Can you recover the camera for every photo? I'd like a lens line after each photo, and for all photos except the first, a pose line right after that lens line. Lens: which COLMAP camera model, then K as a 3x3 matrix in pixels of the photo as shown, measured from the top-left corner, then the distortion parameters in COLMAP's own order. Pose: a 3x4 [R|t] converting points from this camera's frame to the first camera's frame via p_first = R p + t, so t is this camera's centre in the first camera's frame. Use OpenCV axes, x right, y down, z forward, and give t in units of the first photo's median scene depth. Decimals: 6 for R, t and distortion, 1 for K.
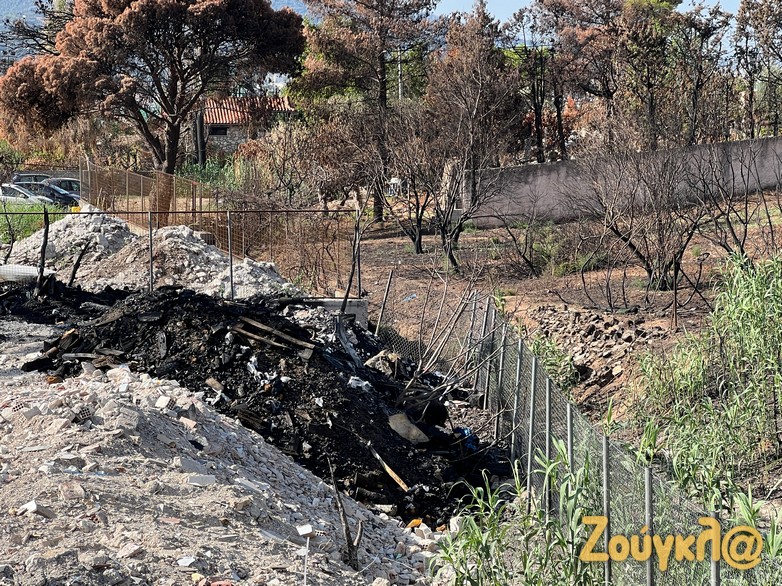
lens RADIAL K [[2258.6, 0, 391.1], [0, 2258.6, 292.3], [0, 0, 1]] dist [0.175210, 0.000000]
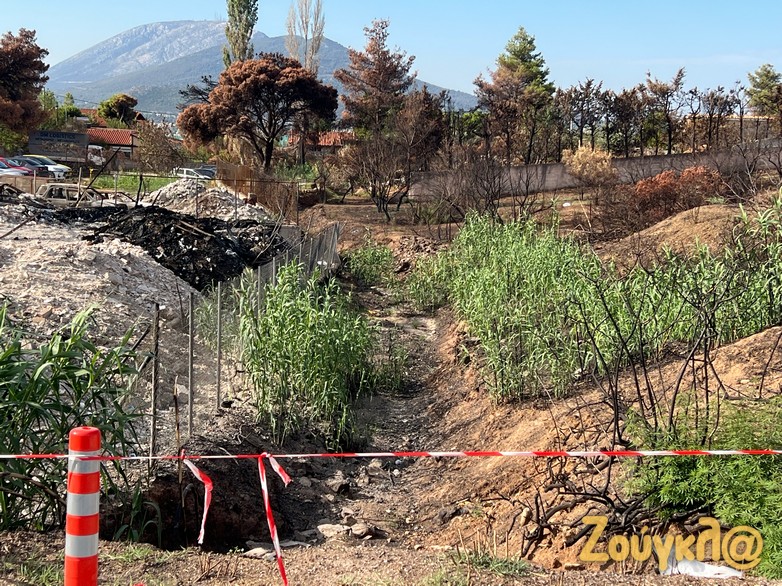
lens RADIAL K [[1179.1, 0, 390.9], [0, 1179.1, 294.1], [0, 0, 1]] dist [0.060165, 0.000000]
pose [[0.998730, 0.047440, -0.016966, 0.162277], [-0.046575, 0.997751, 0.048212, 0.017499], [0.019215, -0.047361, 0.998693, -0.145560]]
